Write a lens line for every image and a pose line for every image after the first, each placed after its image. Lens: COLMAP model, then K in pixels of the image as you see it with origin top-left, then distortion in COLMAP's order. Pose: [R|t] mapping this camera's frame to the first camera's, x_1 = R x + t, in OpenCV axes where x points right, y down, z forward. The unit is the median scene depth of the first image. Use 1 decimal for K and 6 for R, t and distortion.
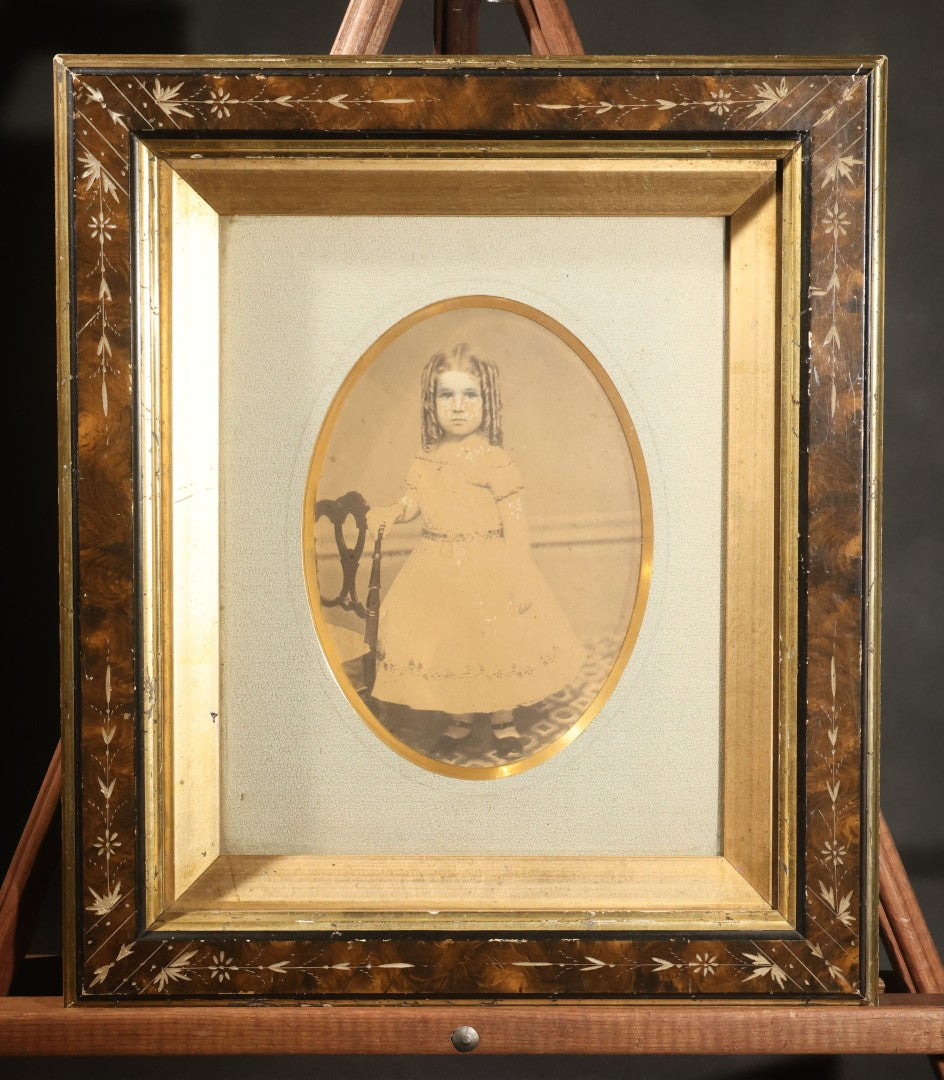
lens RADIAL K [[2323.3, 0, 507.1], [0, 2323.3, 540.4], [0, 0, 1]] dist [0.081312, 0.000000]
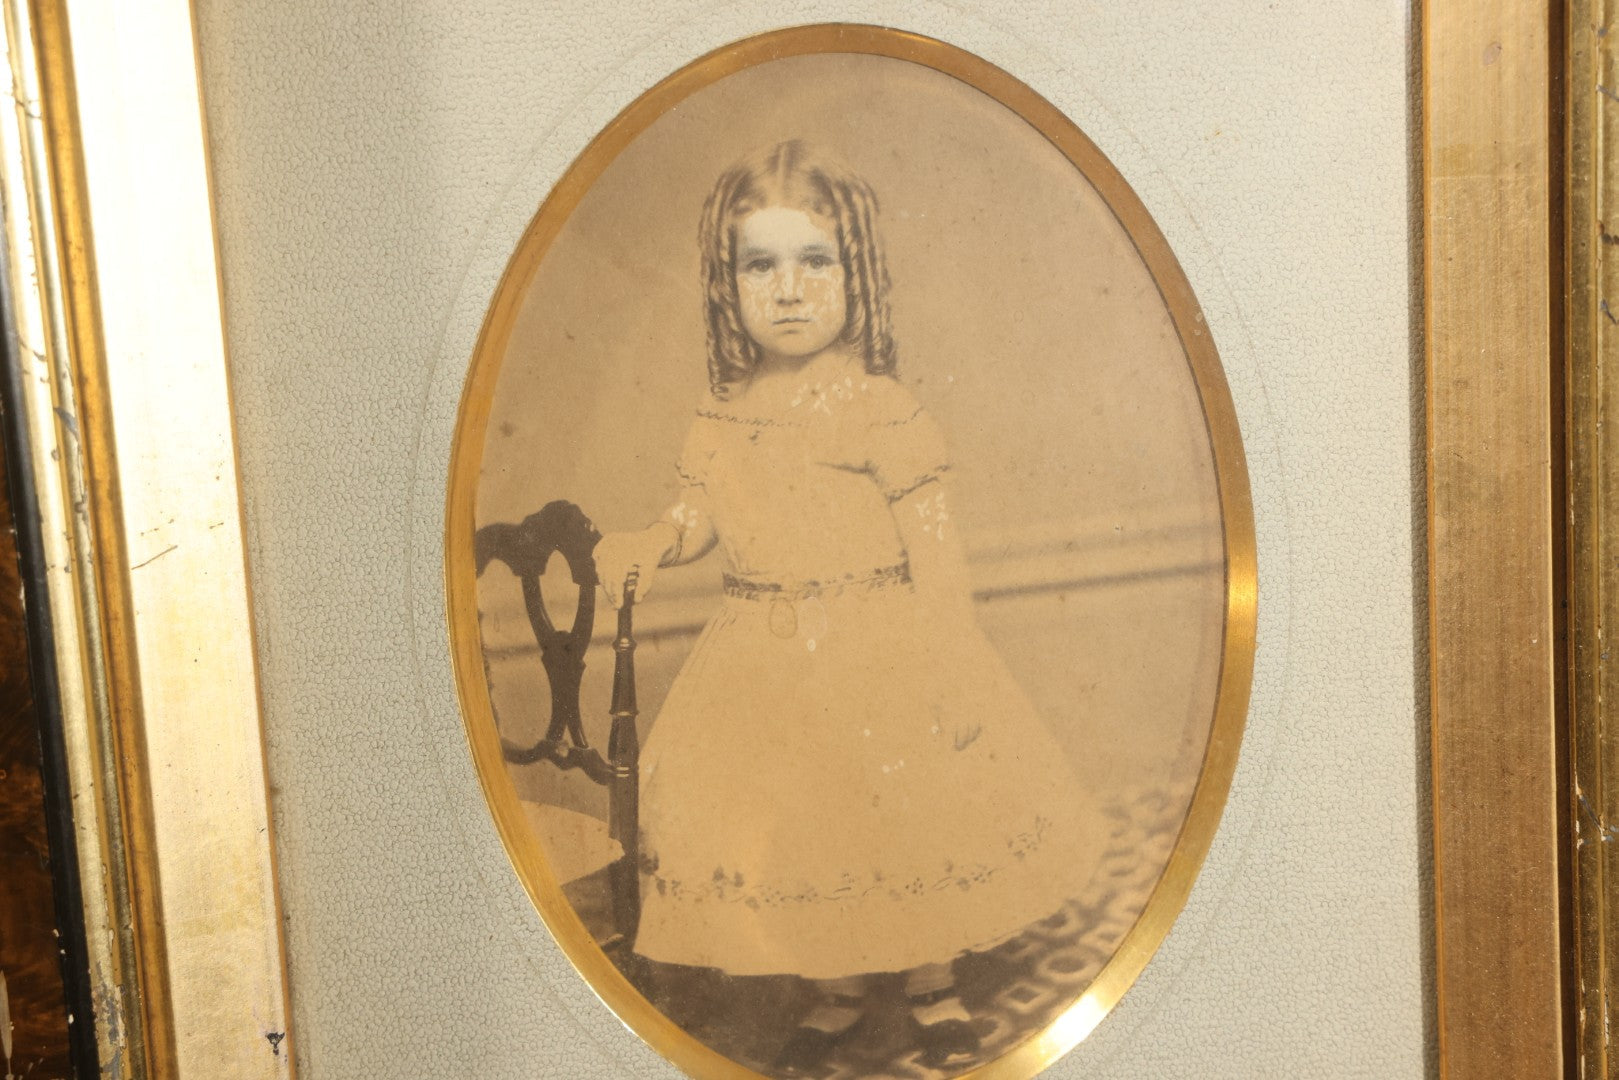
lens RADIAL K [[2336.5, 0, 815.4], [0, 2336.5, 516.8], [0, 0, 1]] dist [0.071600, 0.000000]
pose [[0.997908, -0.063235, 0.013486, -0.024938], [0.061331, 0.991793, 0.112183, -0.065232], [-0.020469, -0.111122, 0.993596, 0.574628]]
